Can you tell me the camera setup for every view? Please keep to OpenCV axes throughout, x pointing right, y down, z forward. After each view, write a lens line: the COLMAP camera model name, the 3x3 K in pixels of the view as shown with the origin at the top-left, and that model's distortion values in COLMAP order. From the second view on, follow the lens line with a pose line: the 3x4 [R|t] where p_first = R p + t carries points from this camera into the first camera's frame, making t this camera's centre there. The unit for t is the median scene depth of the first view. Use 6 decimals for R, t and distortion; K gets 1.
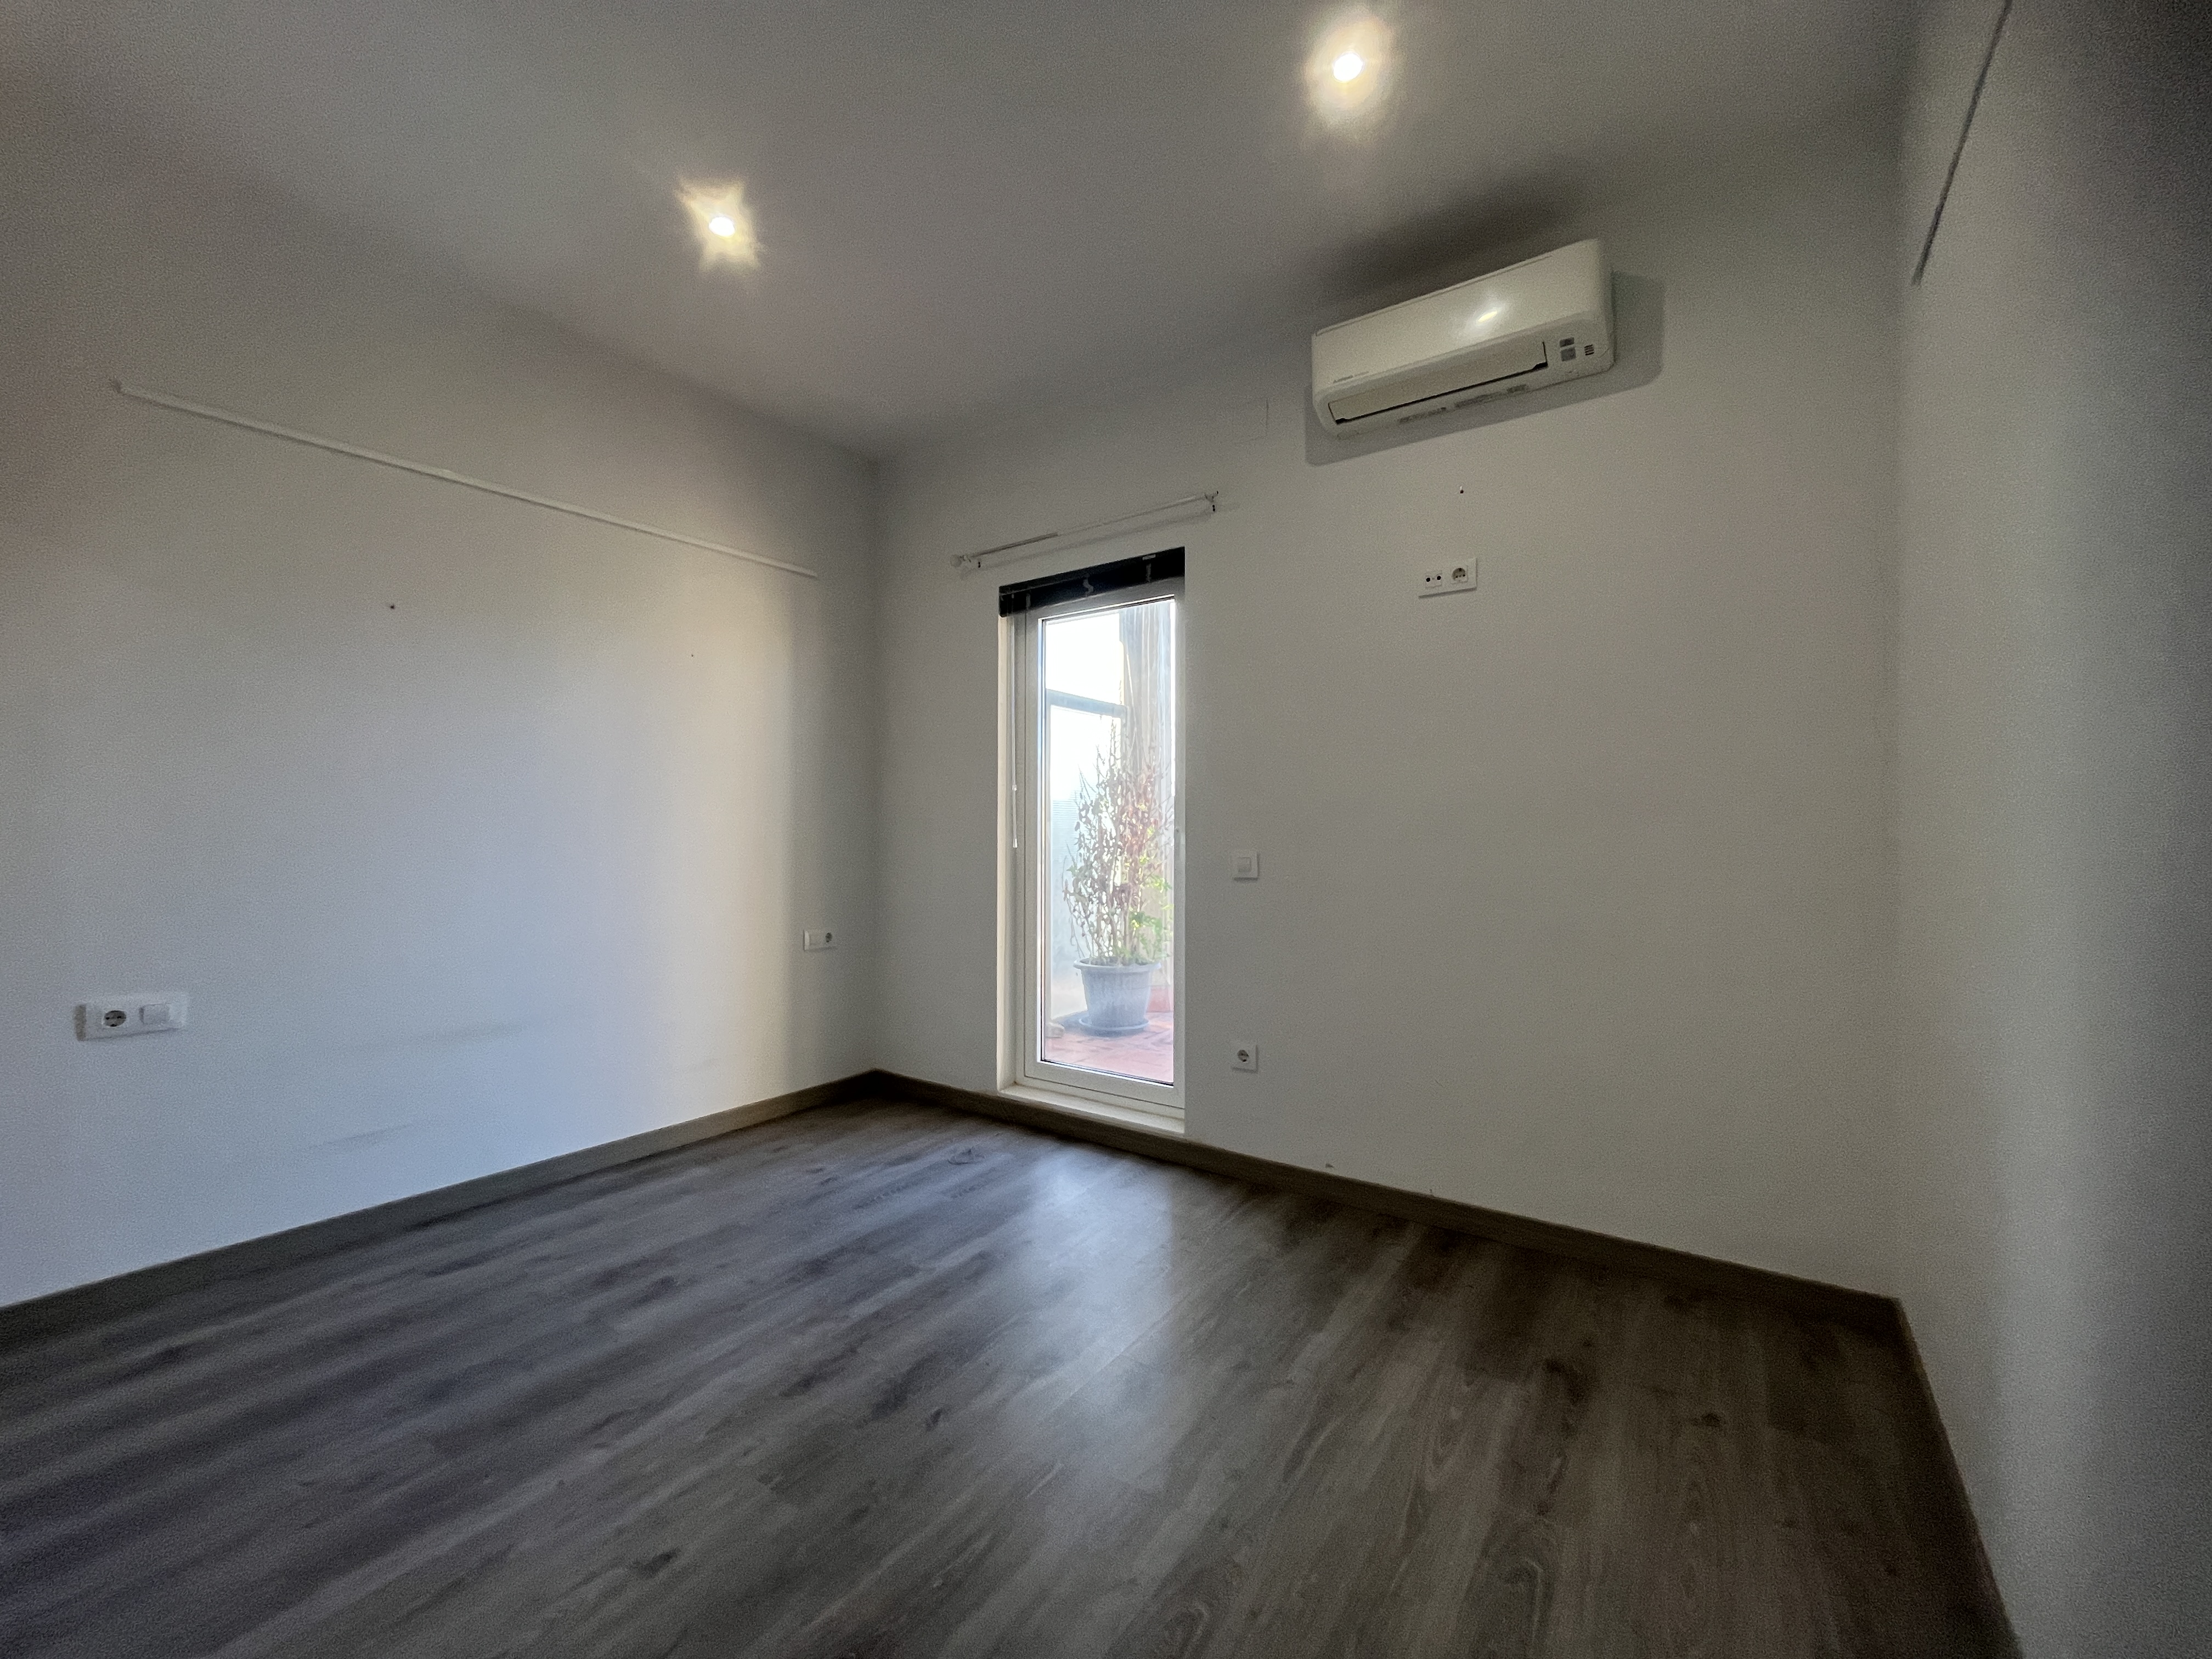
lens RADIAL K [[896.0, 0, 1106.0], [0, 896.0, 829.5], [0, 0, 1]] dist [-0.002484, 0.000164]
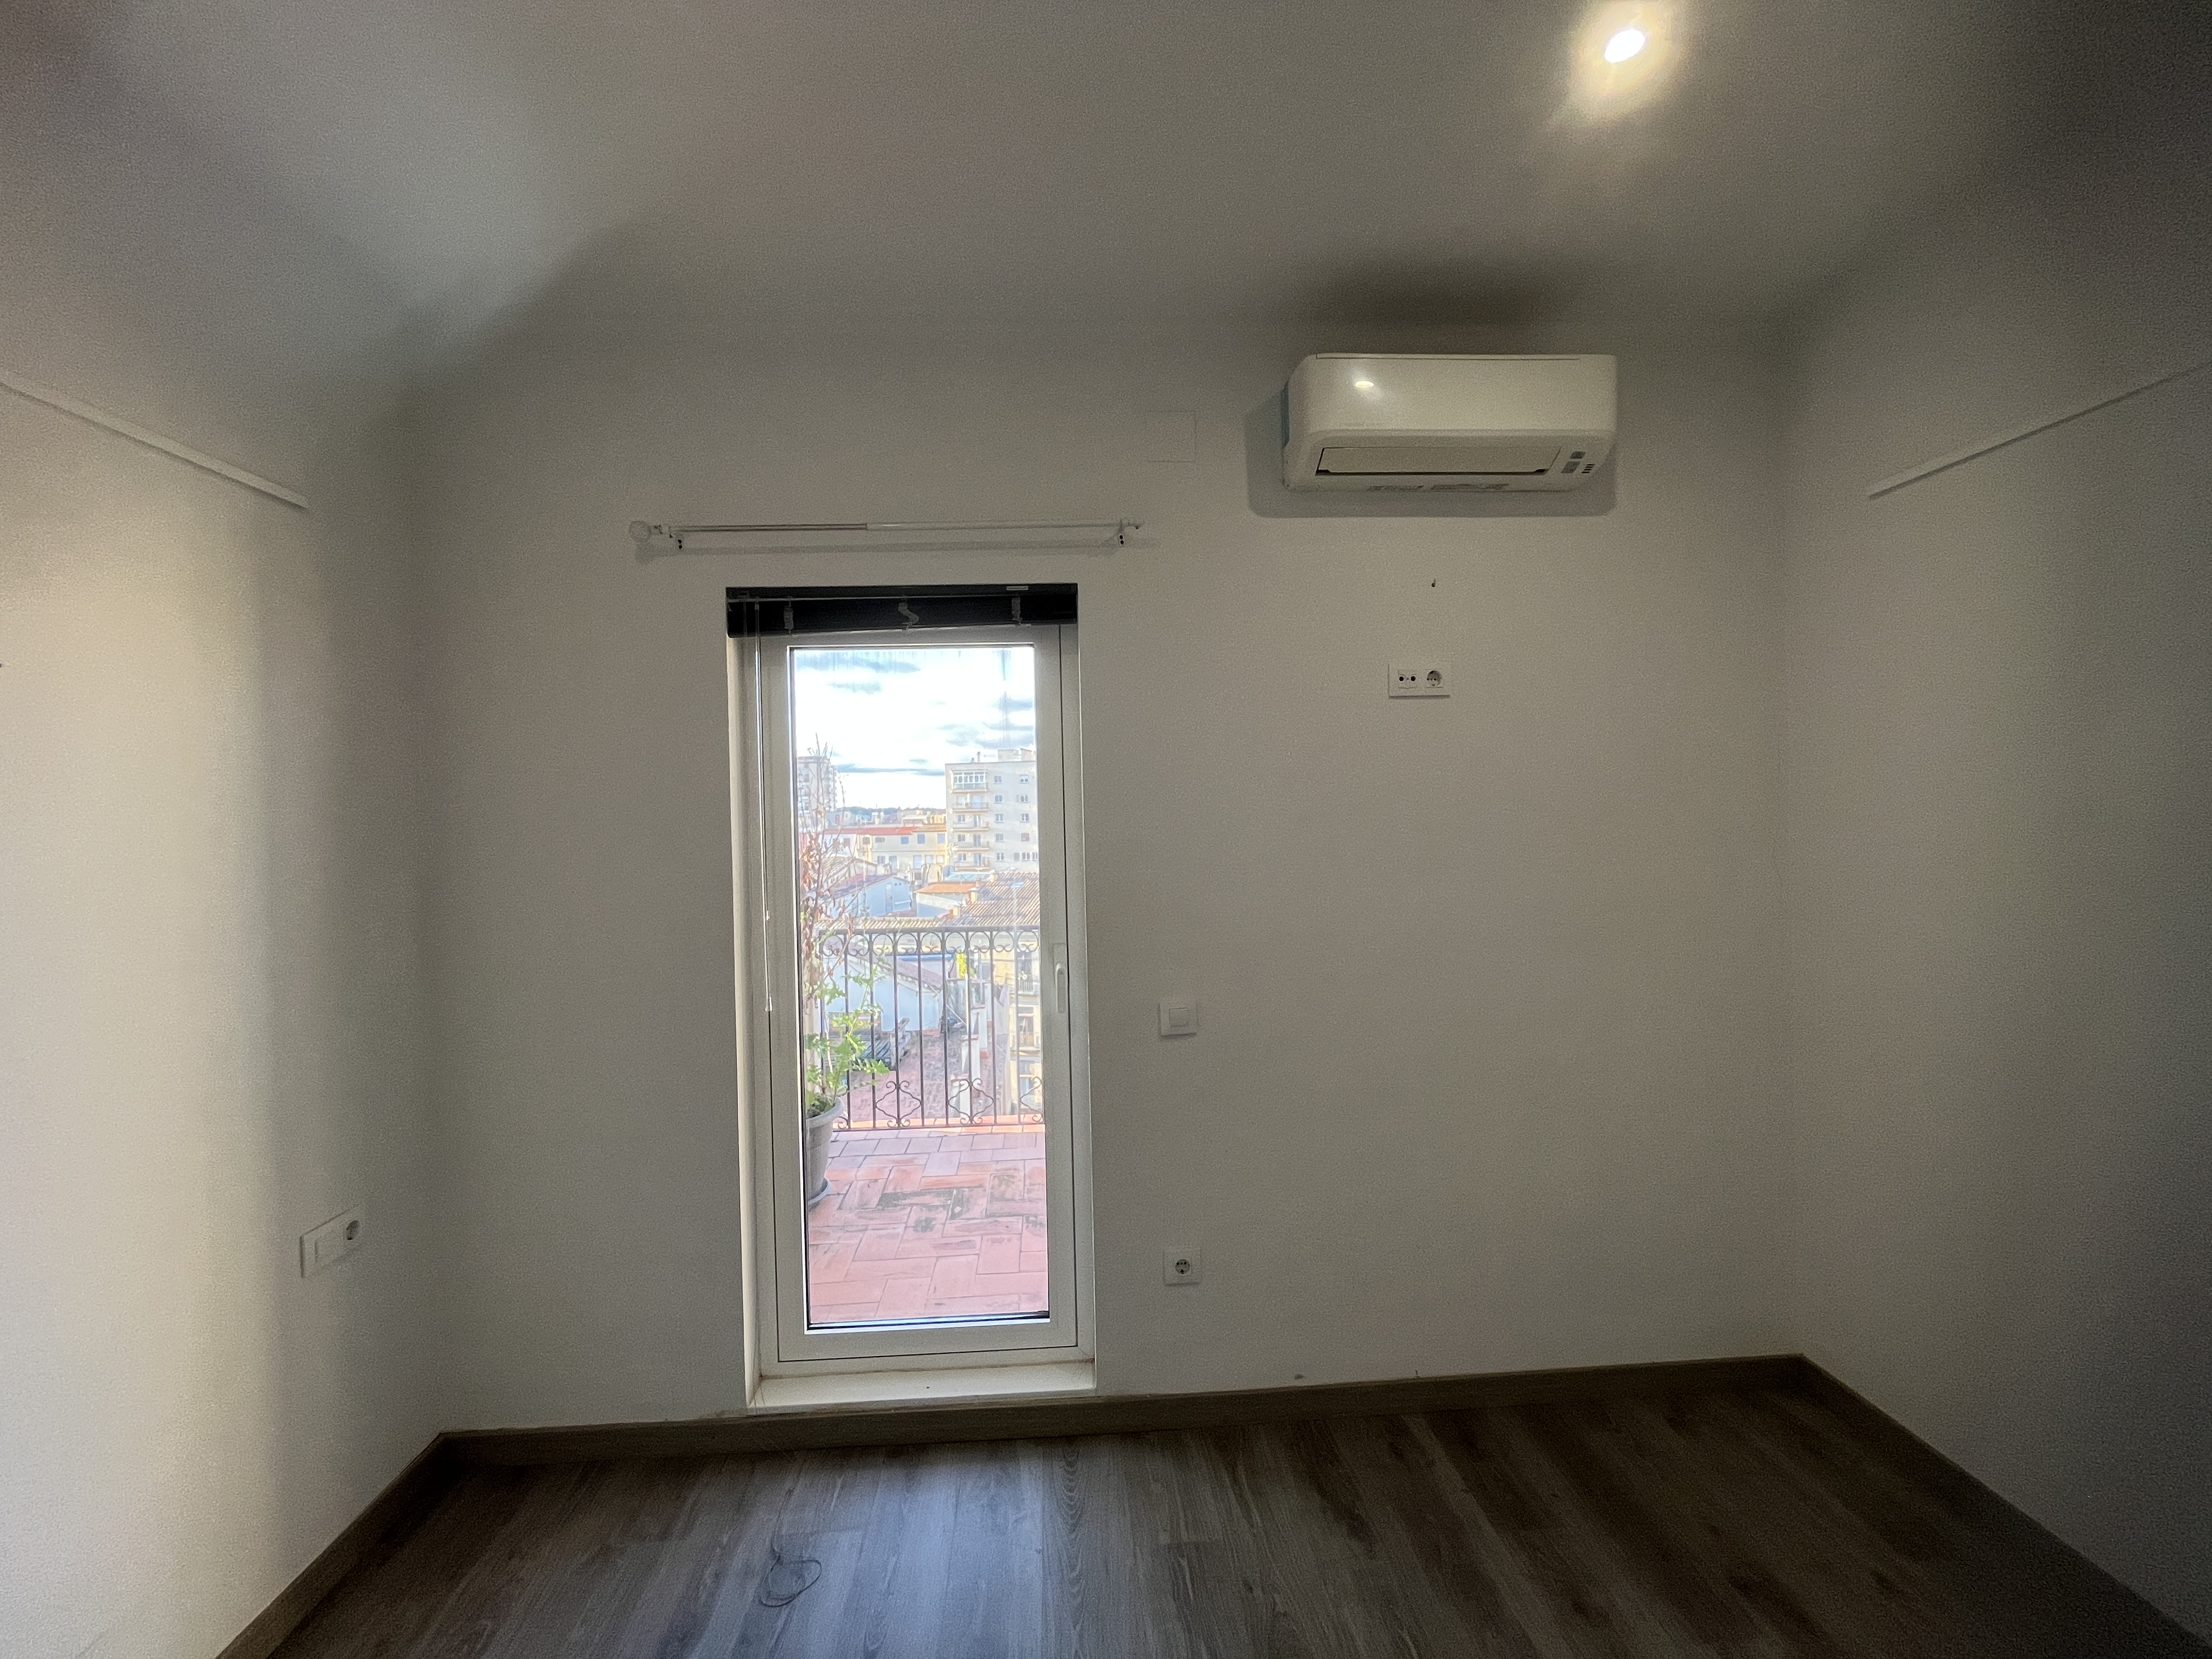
lens RADIAL K [[894.1, 0, 1098.4], [0, 894.1, 827.0], [0, 0, 1]] dist [-0.002855, -0.000230]
pose [[0.783602, -0.024327, 0.620786, -0.337536], [0.019627, 0.999704, 0.014401, -0.124325], [-0.620953, 0.000900, 0.783848, 0.406826]]
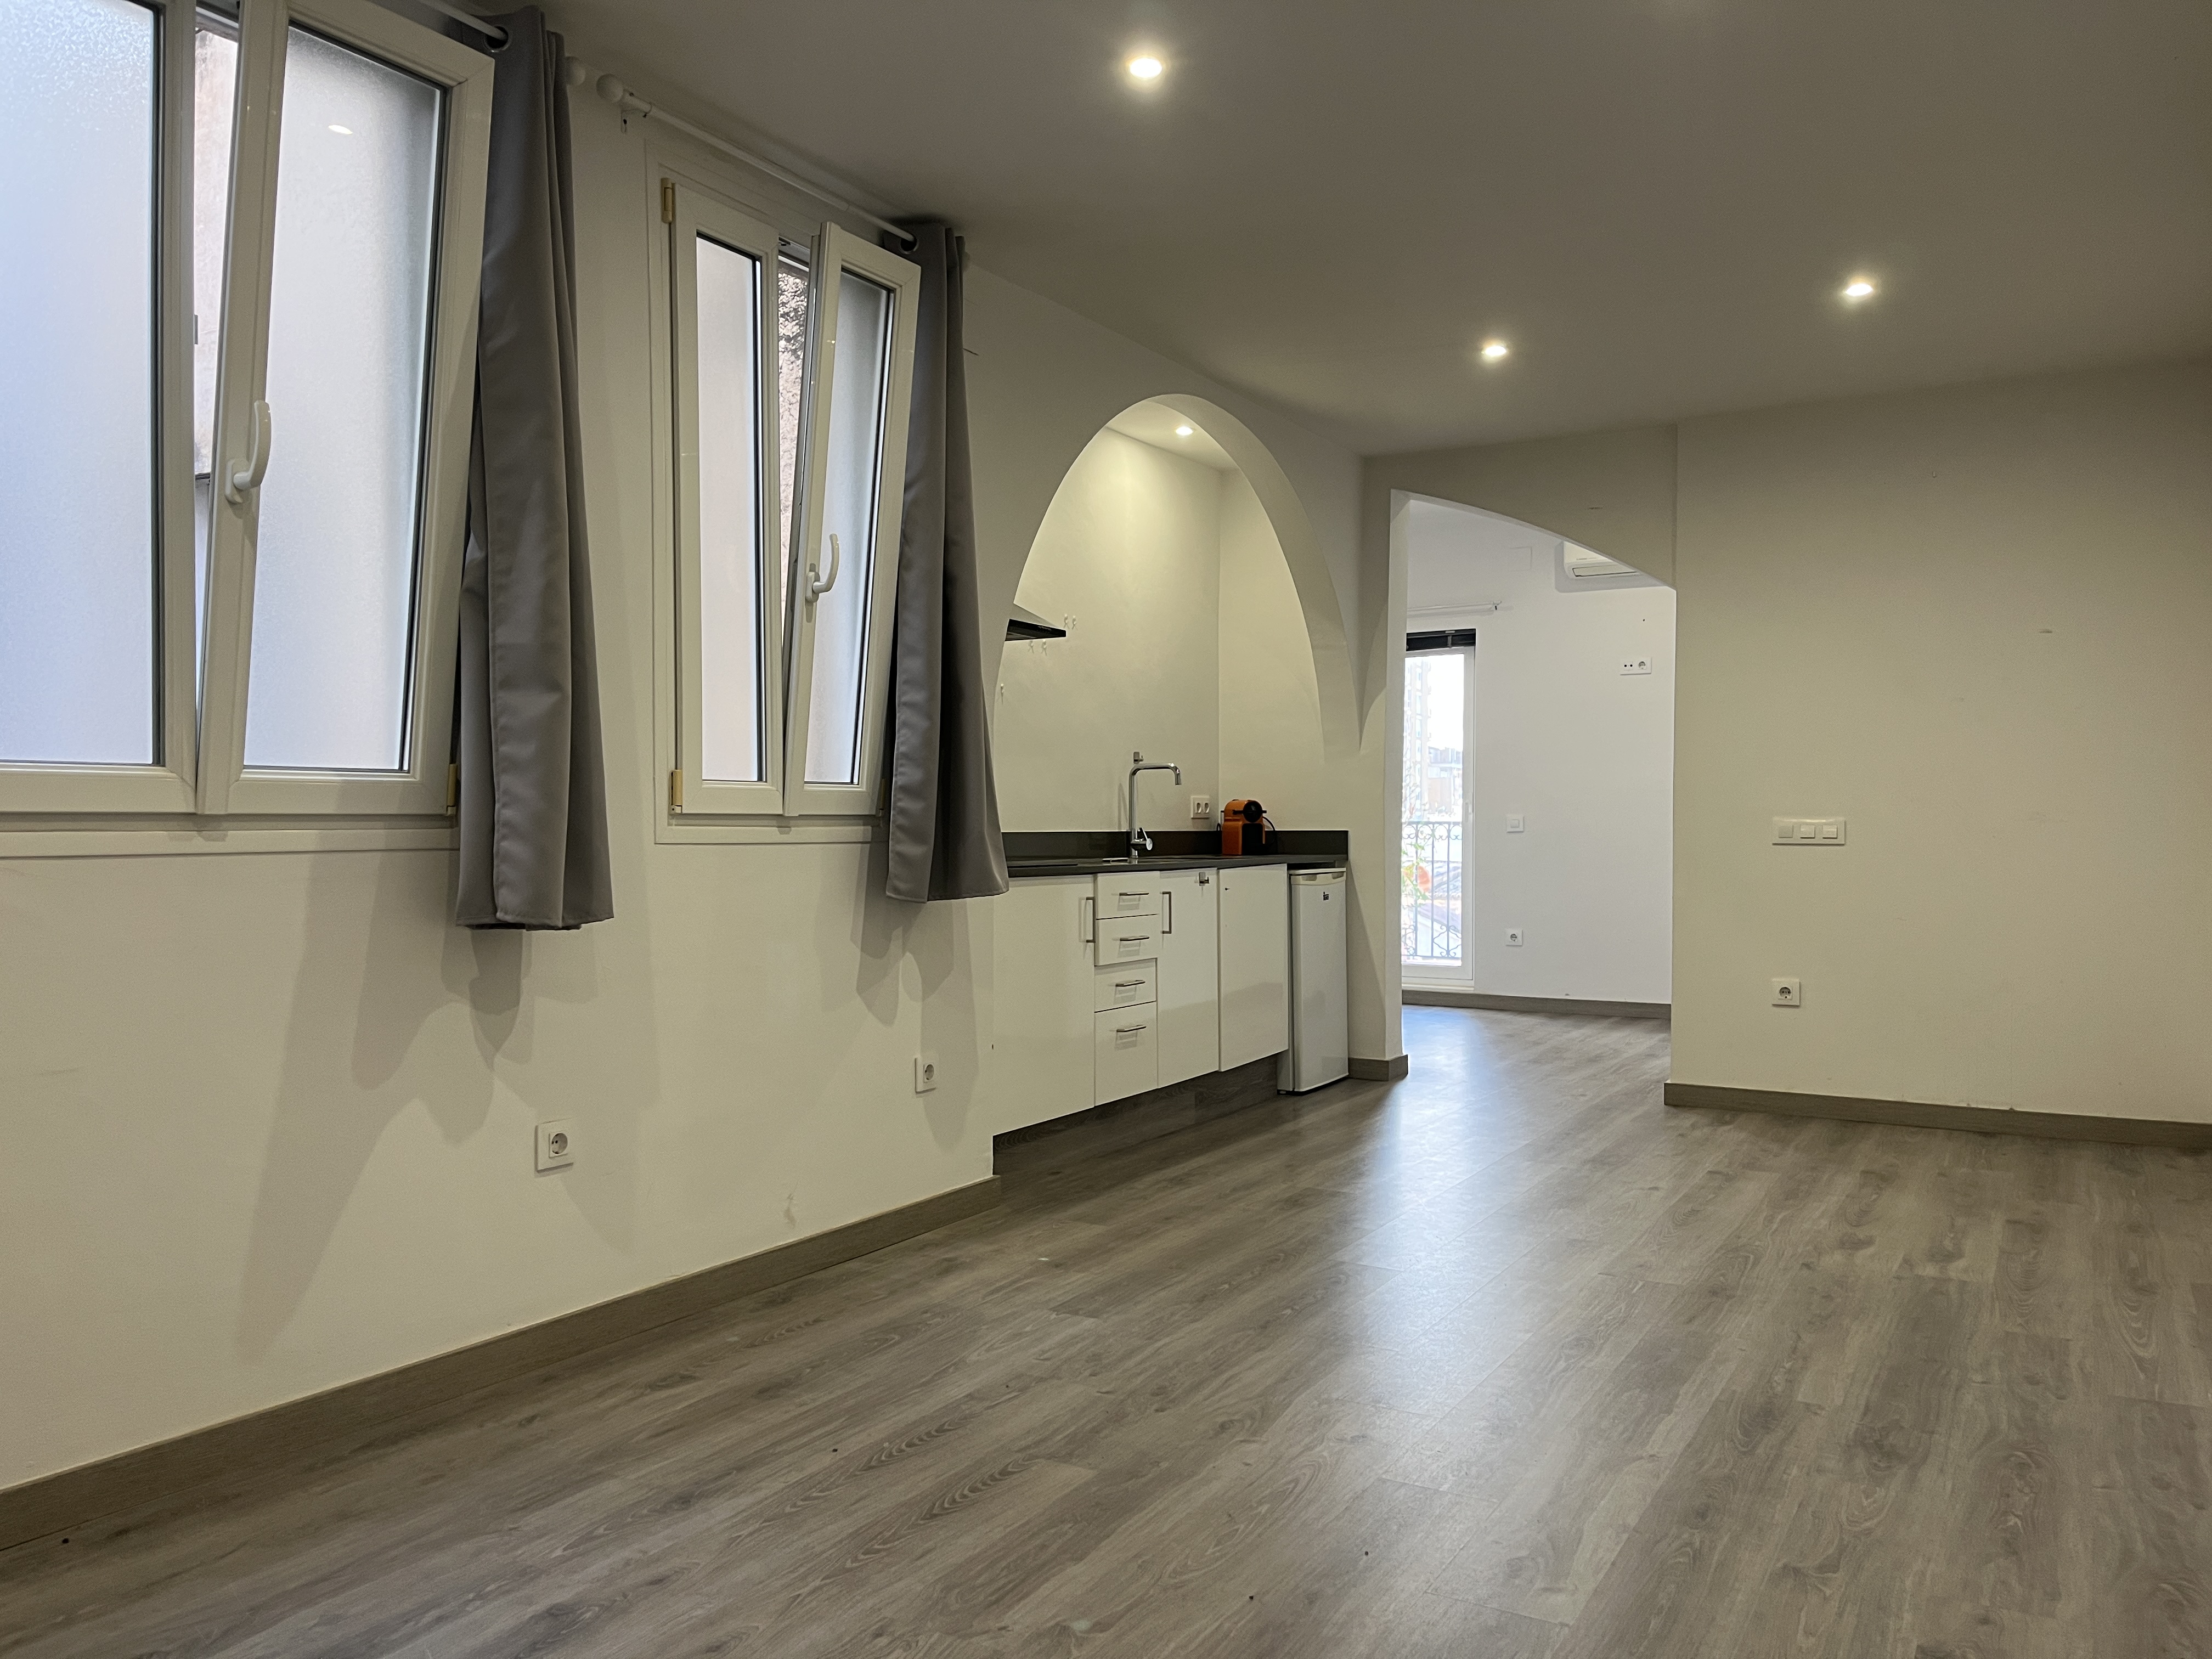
lens RADIAL K [[1684.8, 0, 1102.2], [0, 1684.8, 838.6], [0, 0, 1]] dist [0.076218, -0.104506]
pose [[0.996172, -0.001485, 0.087402, -0.821120], [0.000112, 0.999876, 0.015719, 0.014936], [-0.087415, -0.015649, 0.996049, -1.927637]]
